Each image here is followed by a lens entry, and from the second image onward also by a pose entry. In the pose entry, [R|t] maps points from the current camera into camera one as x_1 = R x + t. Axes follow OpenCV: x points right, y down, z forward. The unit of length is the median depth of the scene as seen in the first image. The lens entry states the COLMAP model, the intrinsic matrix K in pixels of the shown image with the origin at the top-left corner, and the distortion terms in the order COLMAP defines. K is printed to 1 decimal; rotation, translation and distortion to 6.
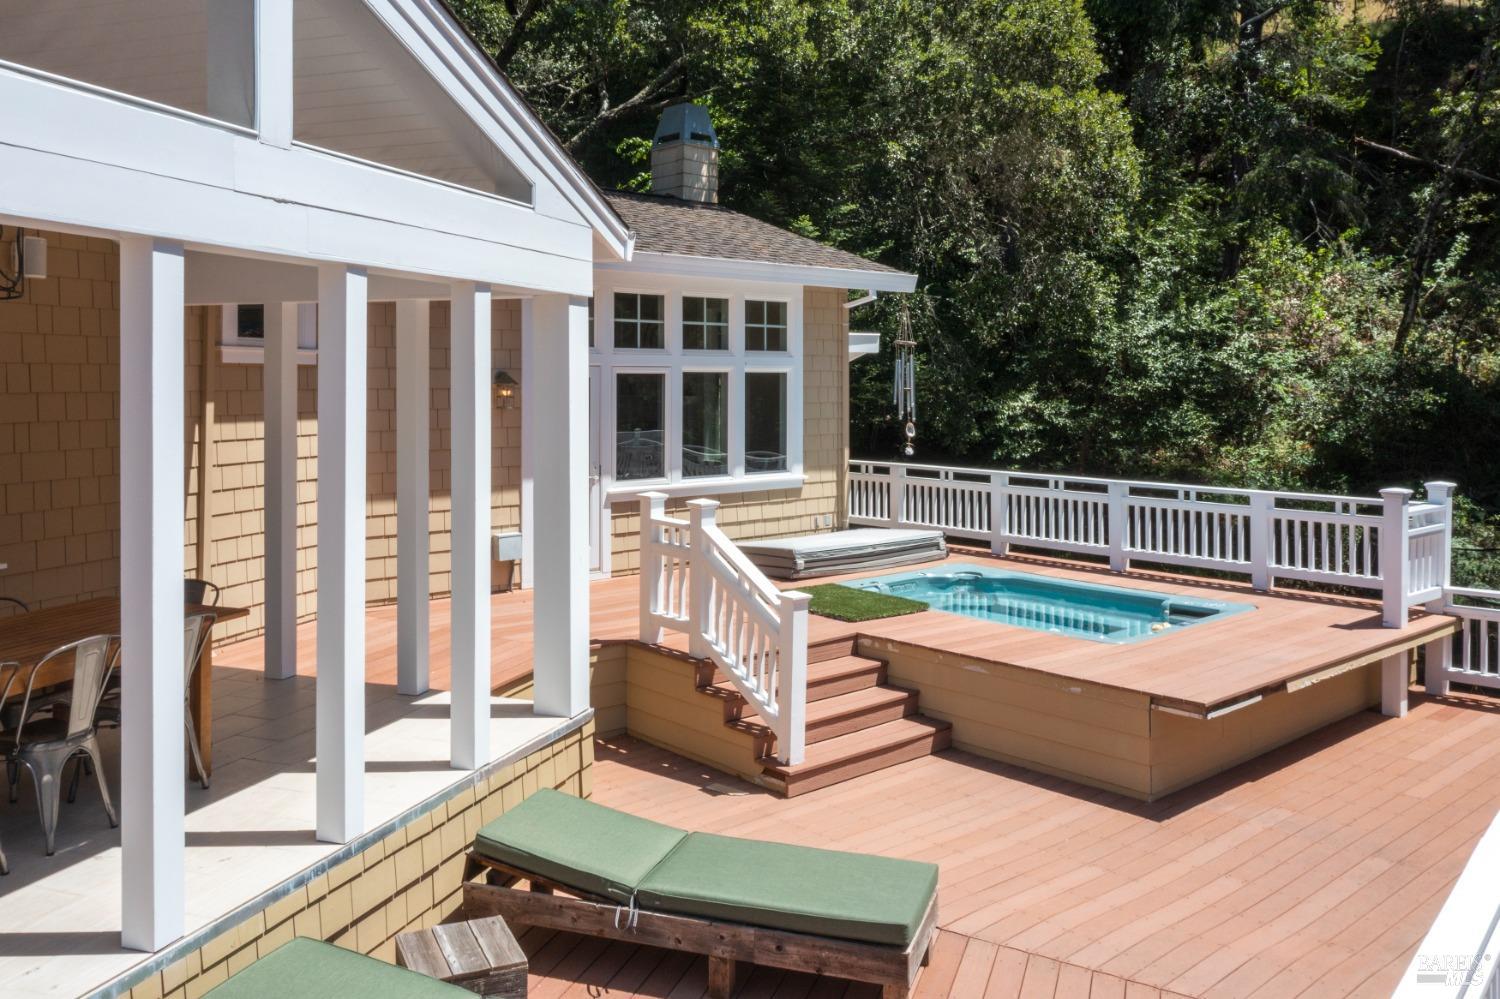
lens RADIAL K [[1195.7, 0, 750.0], [0, 1195.7, 499.5], [0, 0, 1]] dist [-0.010590, 0.000981]
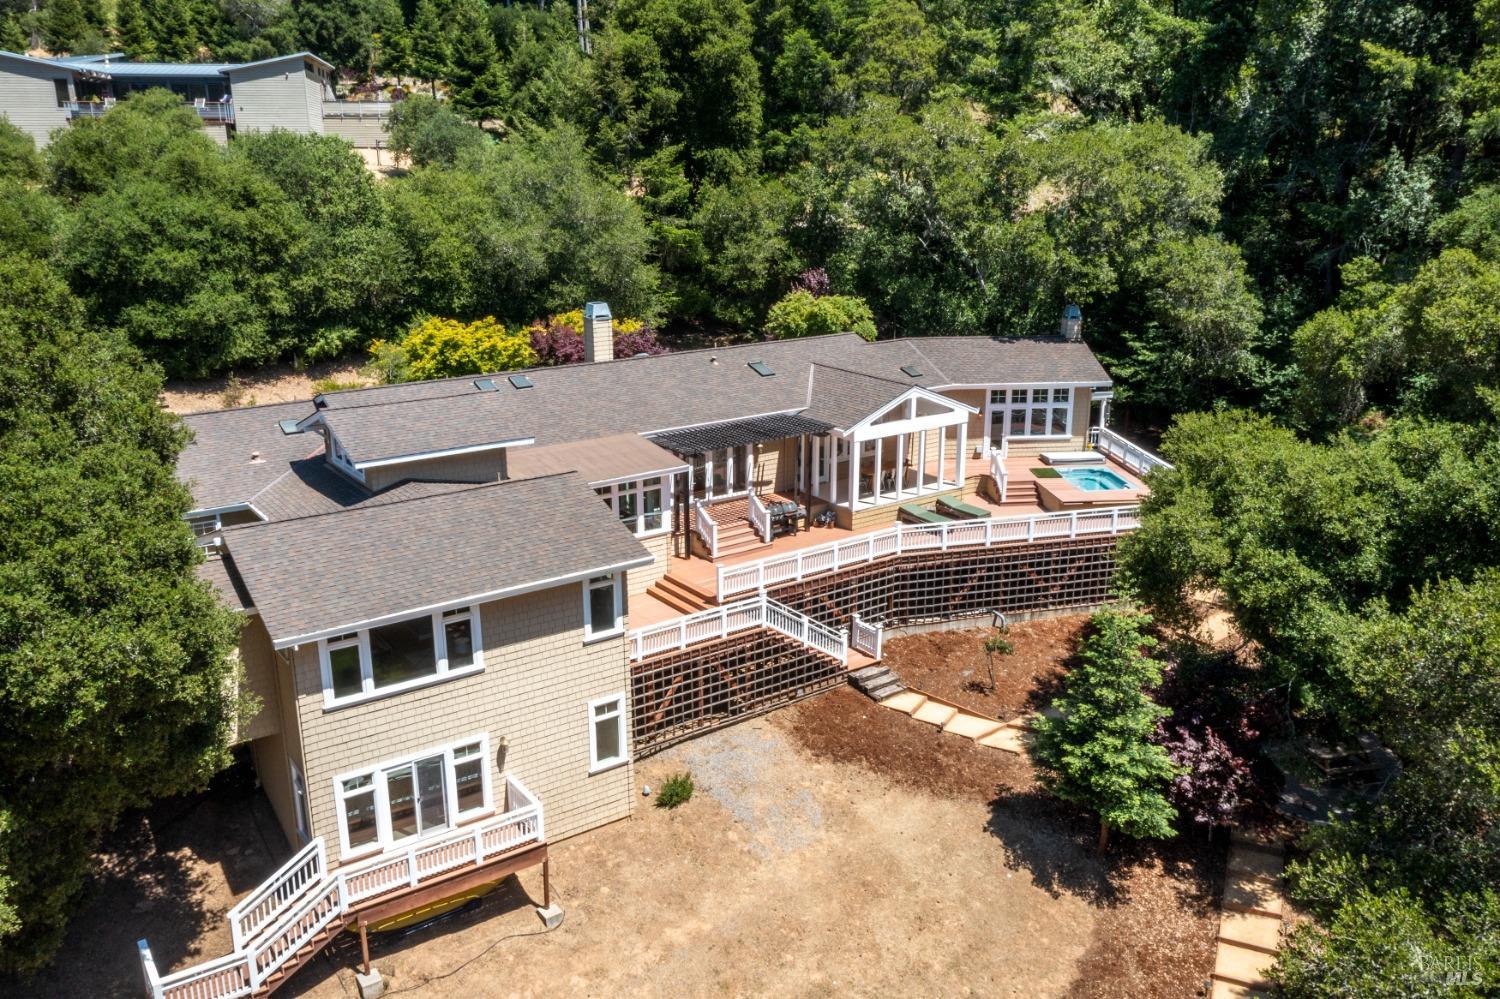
lens RADIAL K [[1195.7, 0, 750.0], [0, 1195.7, 499.5], [0, 0, 1]] dist [-0.010590, 0.000981]
pose [[0.811972, 0.158973, -0.561630, 1.370930], [-0.057547, 0.979312, 0.194003, -0.497594], [0.580852, -0.125205, 0.804322, -2.584455]]
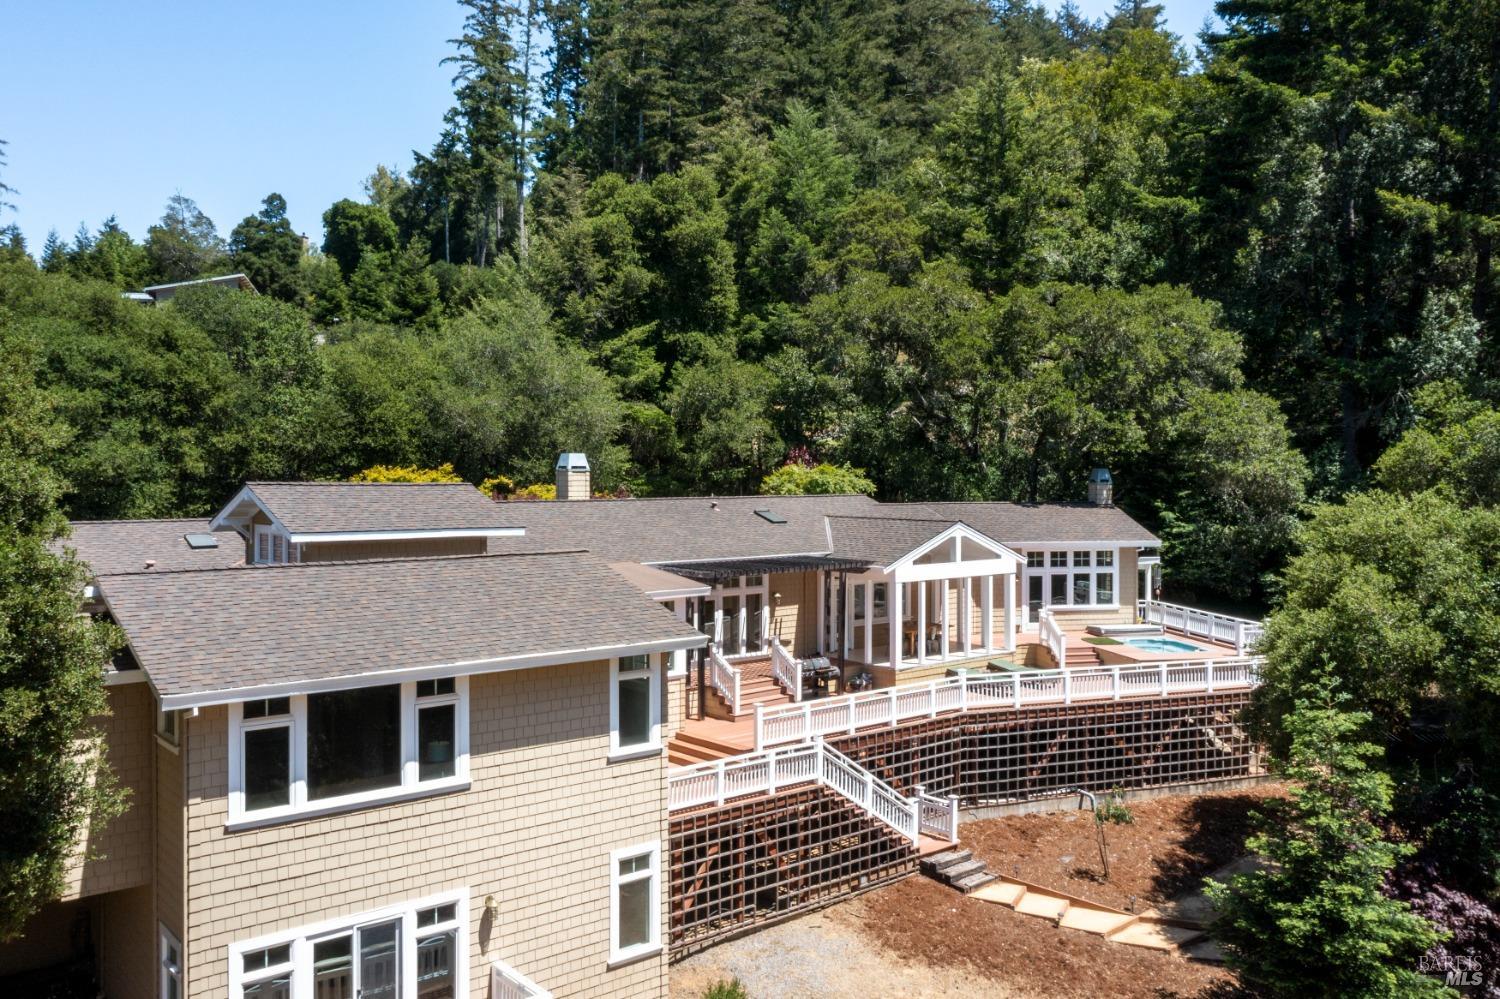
lens RADIAL K [[1203.2, 0, 749.0], [0, 1203.2, 474.9], [0, 0, 1]] dist [-0.011470, 0.009236]
pose [[0.853046, -0.005452, -0.521807, 0.898694], [-0.049786, 0.994534, -0.091782, -0.025216], [0.519455, 0.104273, 0.848112, -2.289912]]
